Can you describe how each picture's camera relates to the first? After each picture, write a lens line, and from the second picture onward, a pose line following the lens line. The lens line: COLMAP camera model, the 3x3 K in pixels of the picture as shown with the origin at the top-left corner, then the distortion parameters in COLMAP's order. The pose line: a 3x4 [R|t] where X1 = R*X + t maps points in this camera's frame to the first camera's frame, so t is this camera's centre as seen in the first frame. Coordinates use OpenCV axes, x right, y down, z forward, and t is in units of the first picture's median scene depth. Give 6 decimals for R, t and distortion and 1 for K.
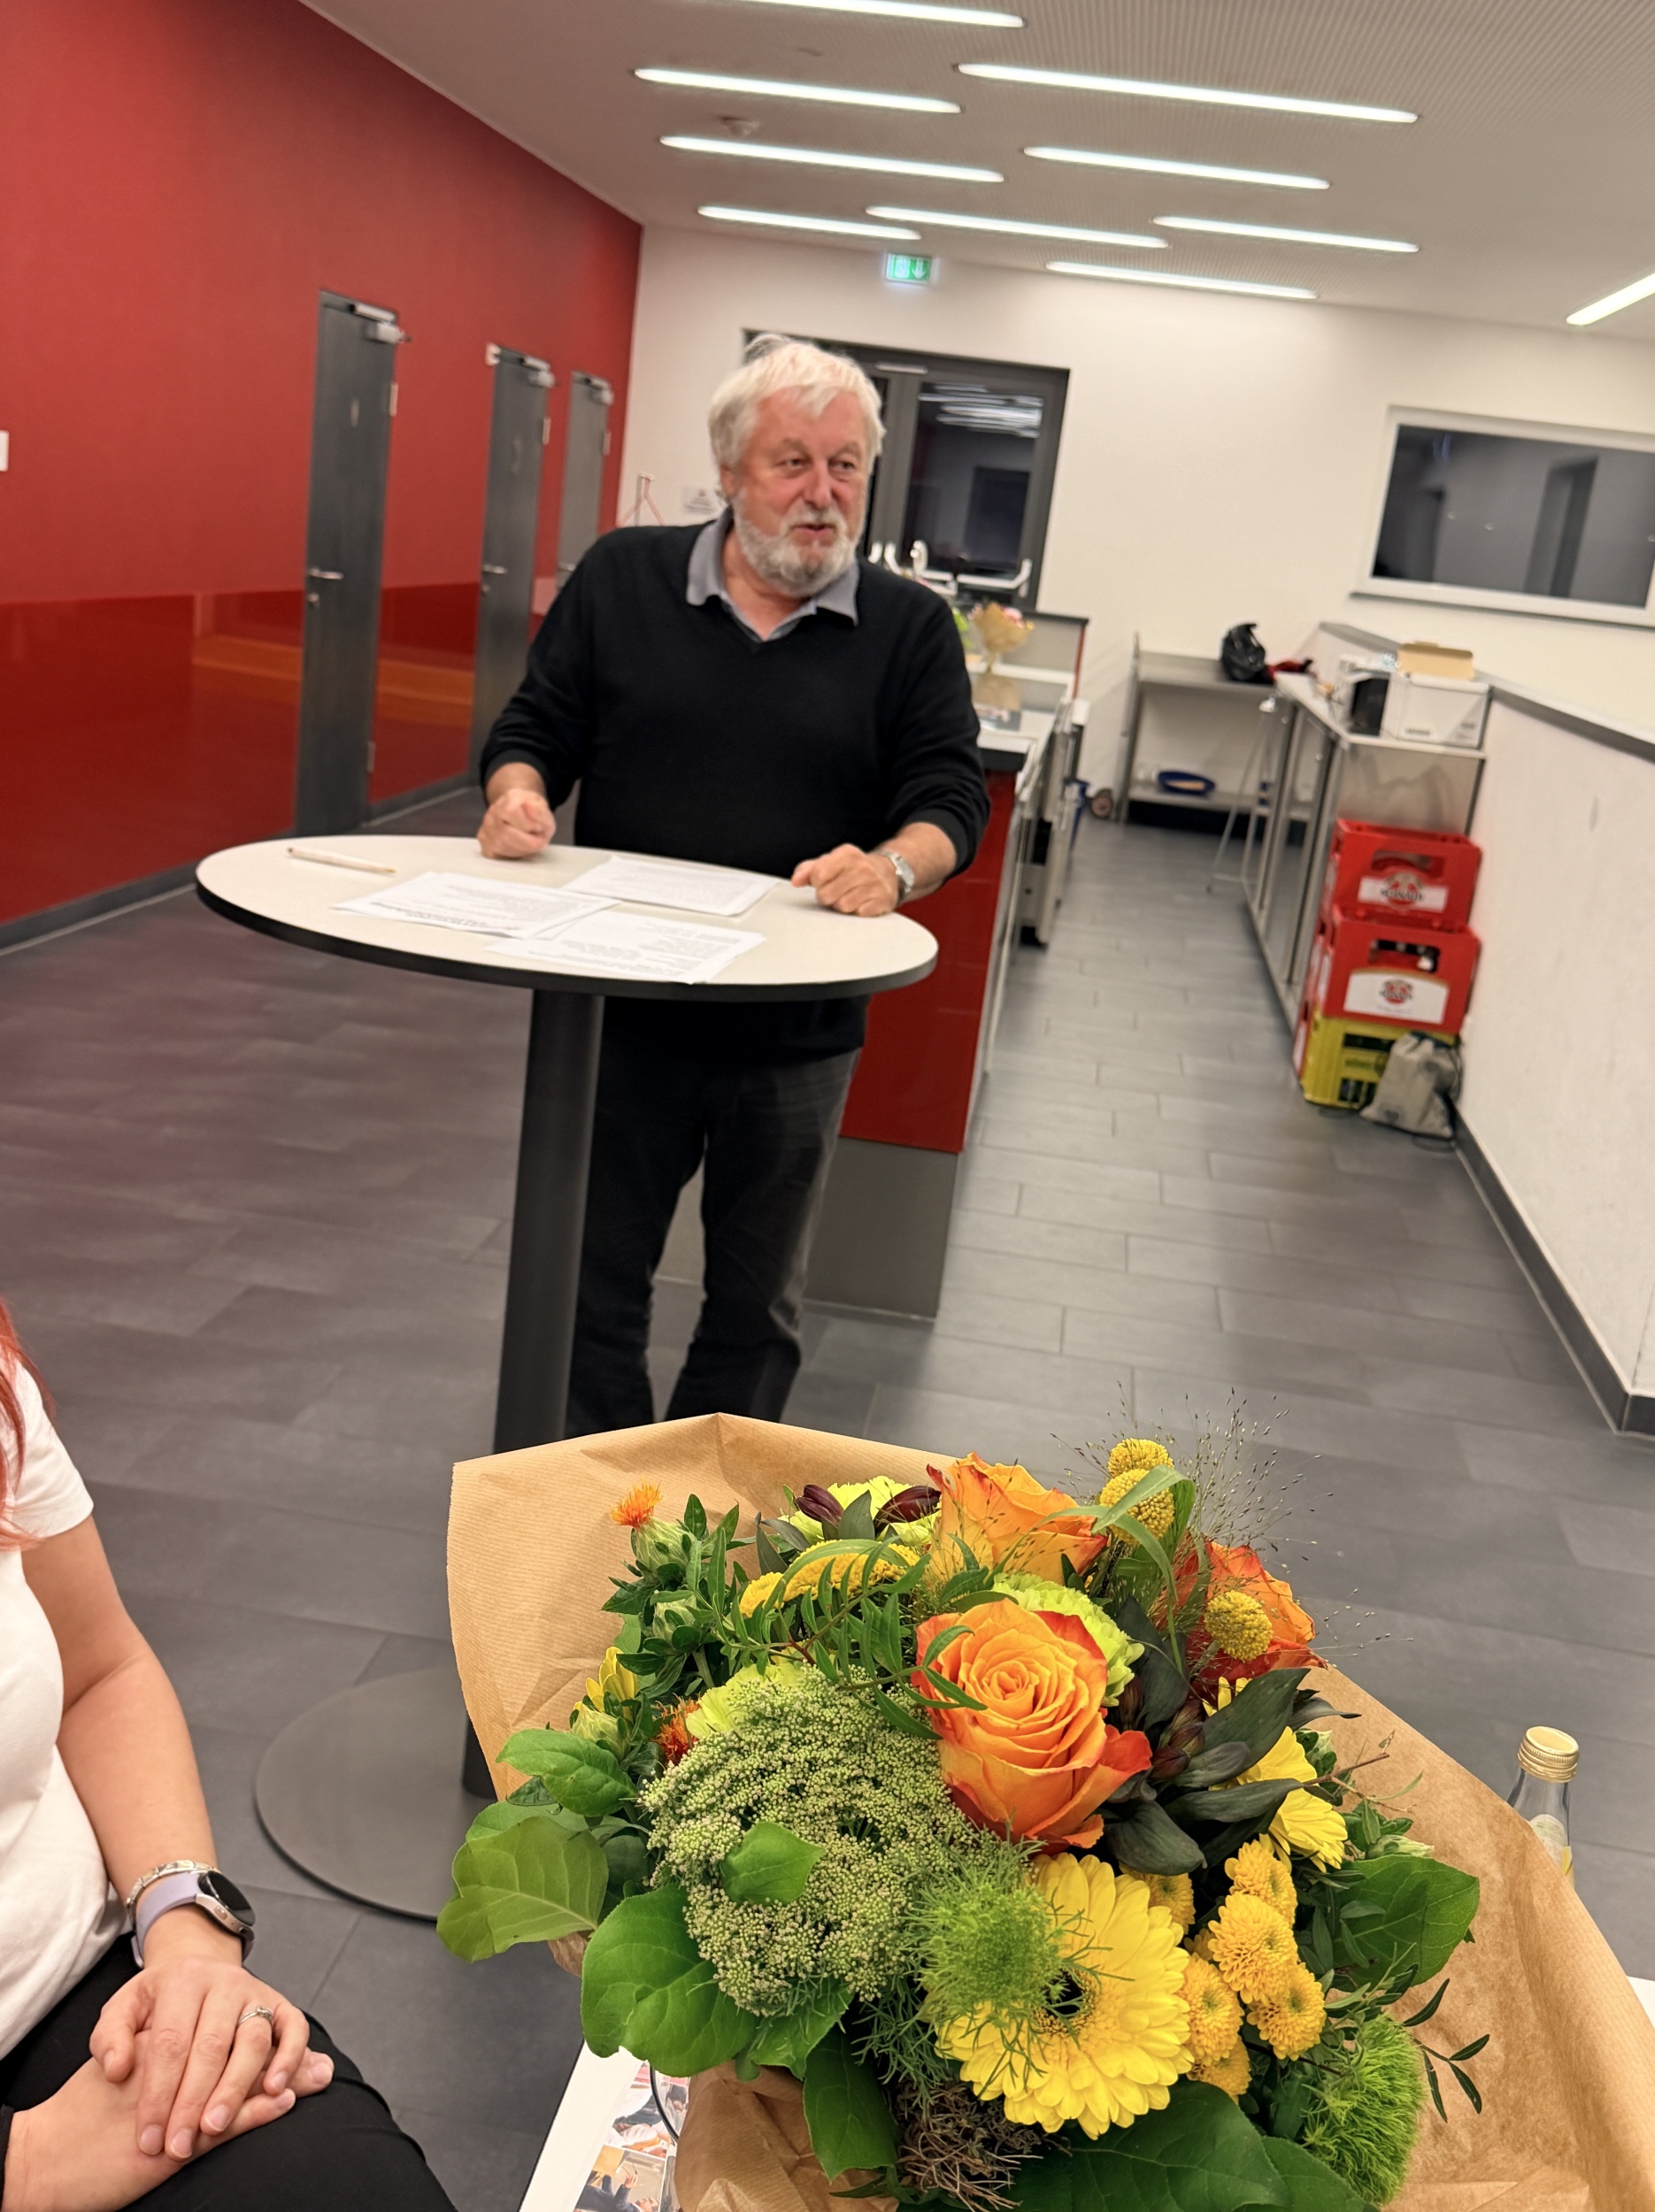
lens RADIAL K [[2310.8, 0, 814.9], [0, 2310.8, 1107.5], [0, 0, 1]] dist [0.100396, 0.007781]
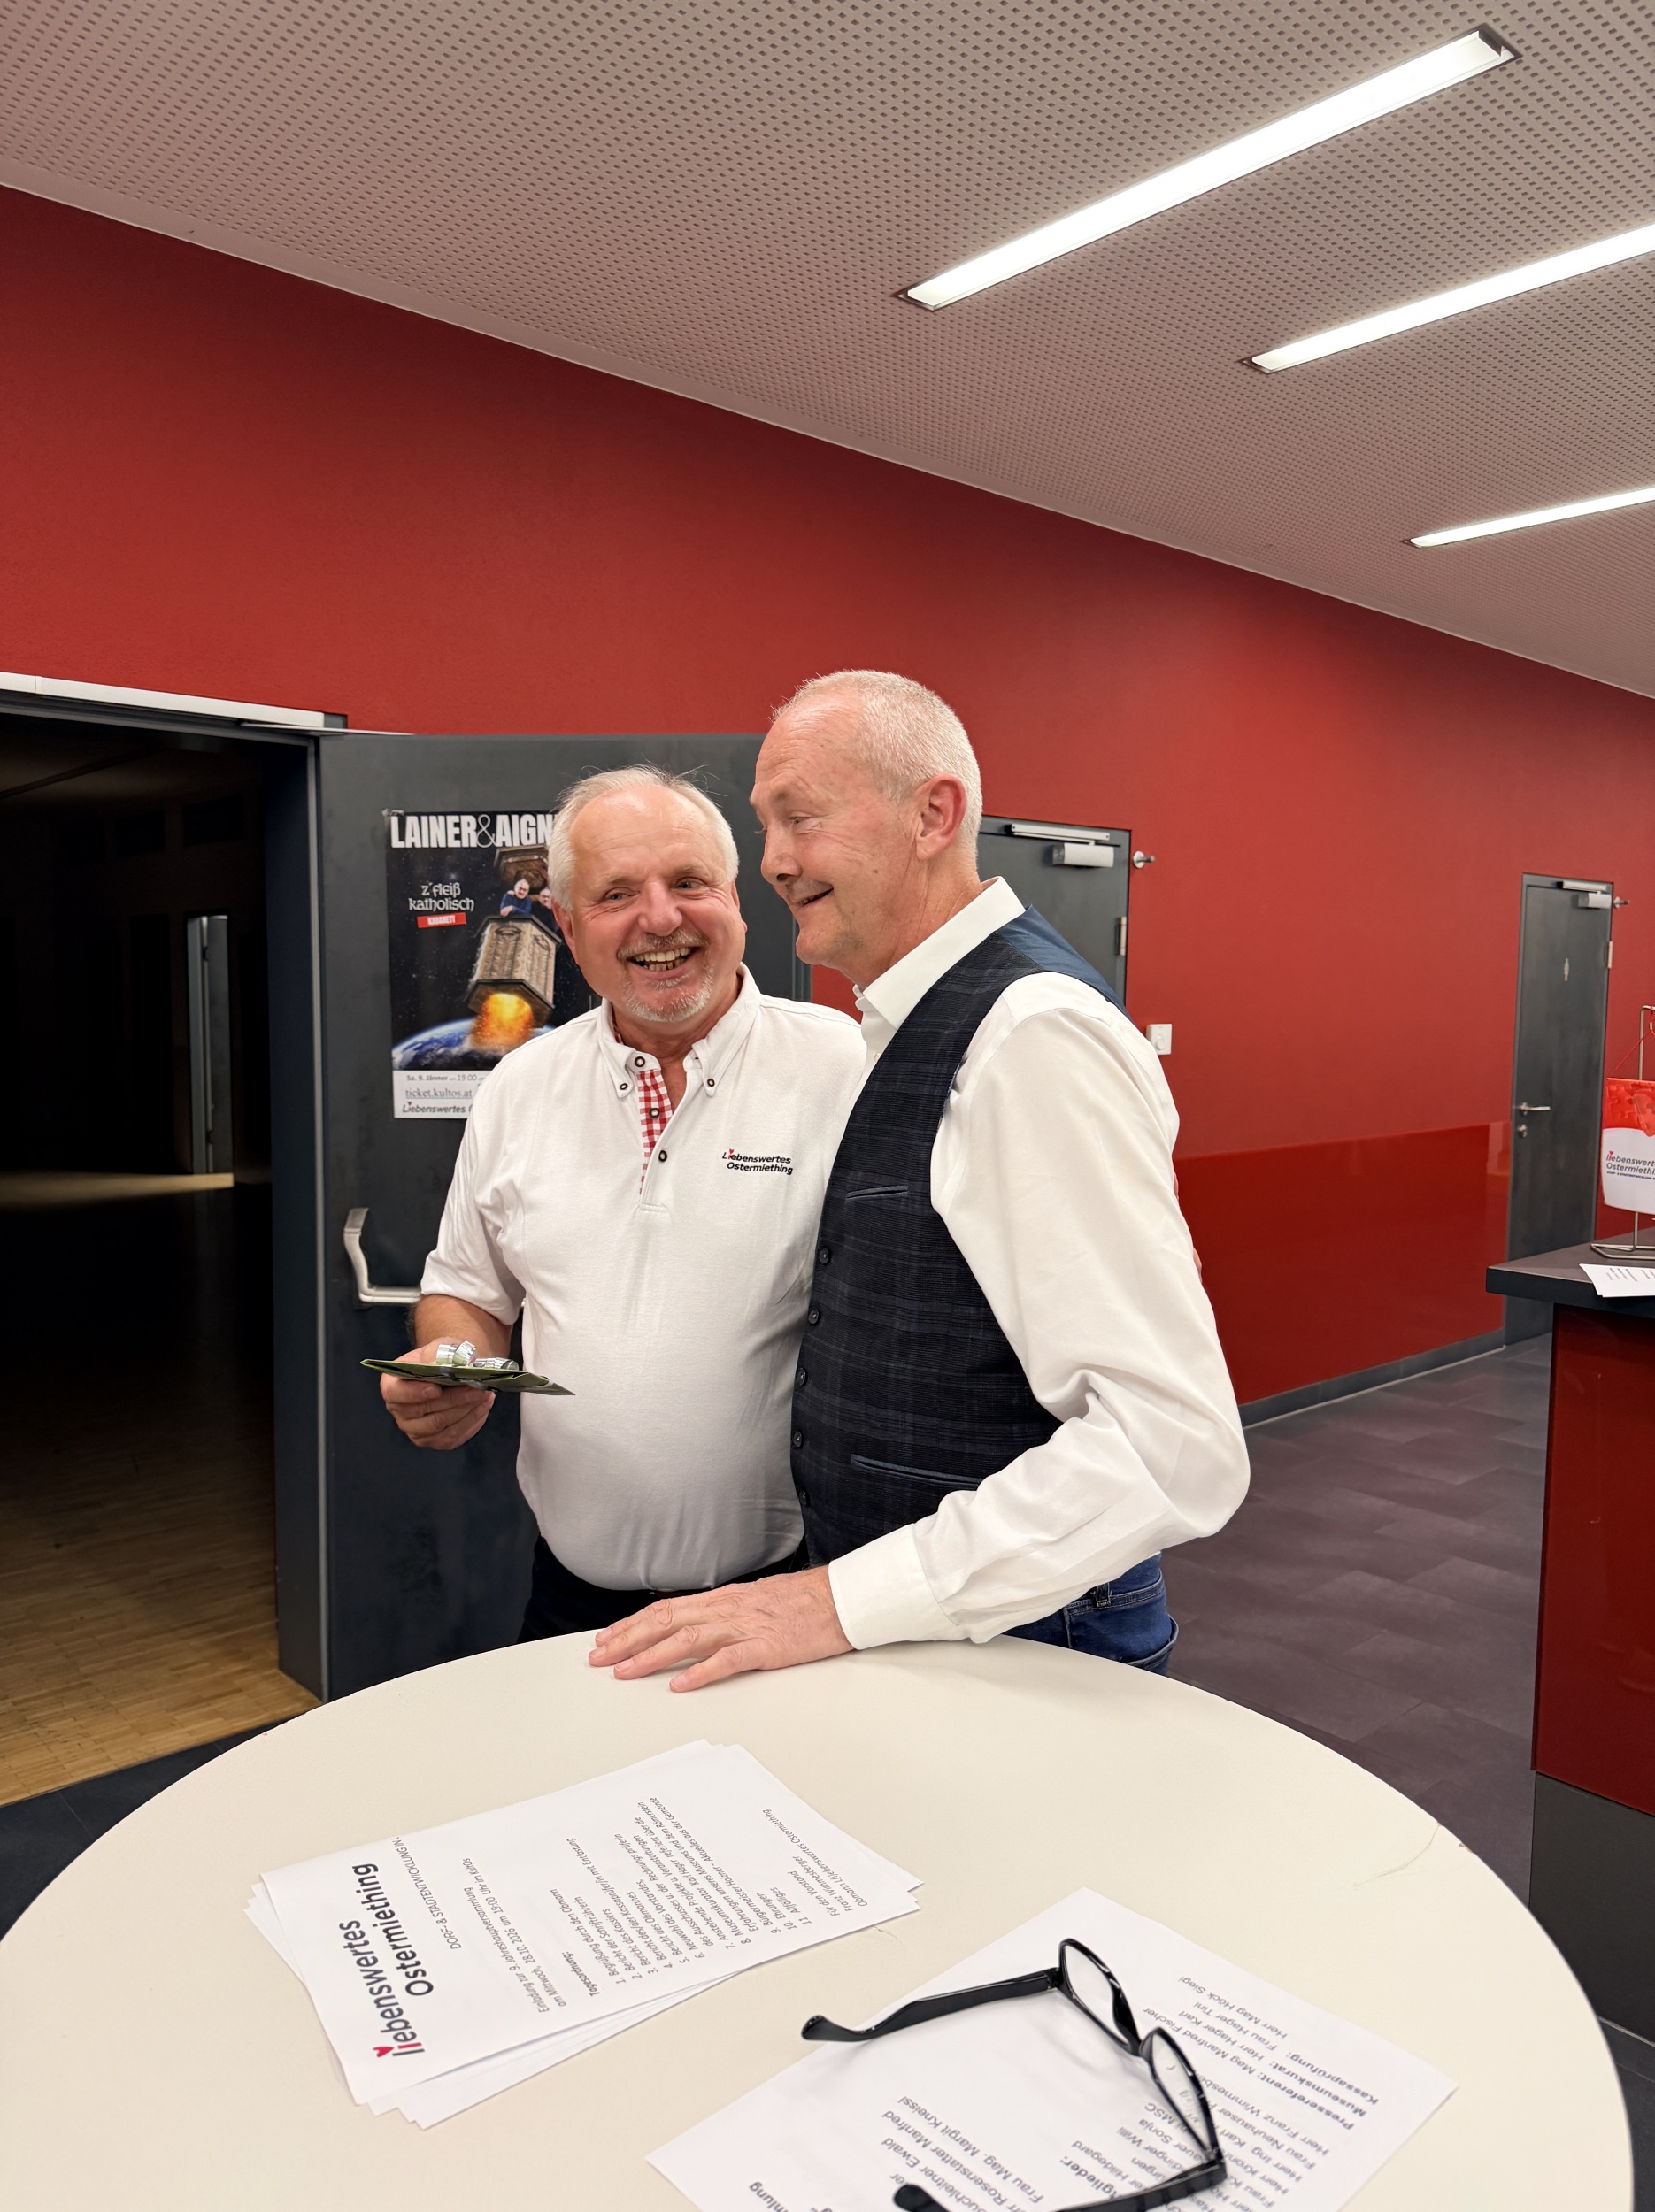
lens RADIAL K [[1548.3, 0, 805.7], [0, 1548.3, 1119.4], [0, 0, 1]] dist [-0.001268, -0.001642]
pose [[0.736911, -0.059290, -0.673385, 0.047913], [-0.085534, 0.979962, -0.179887, -0.071798], [0.670557, 0.190158, 0.717073, 0.279292]]
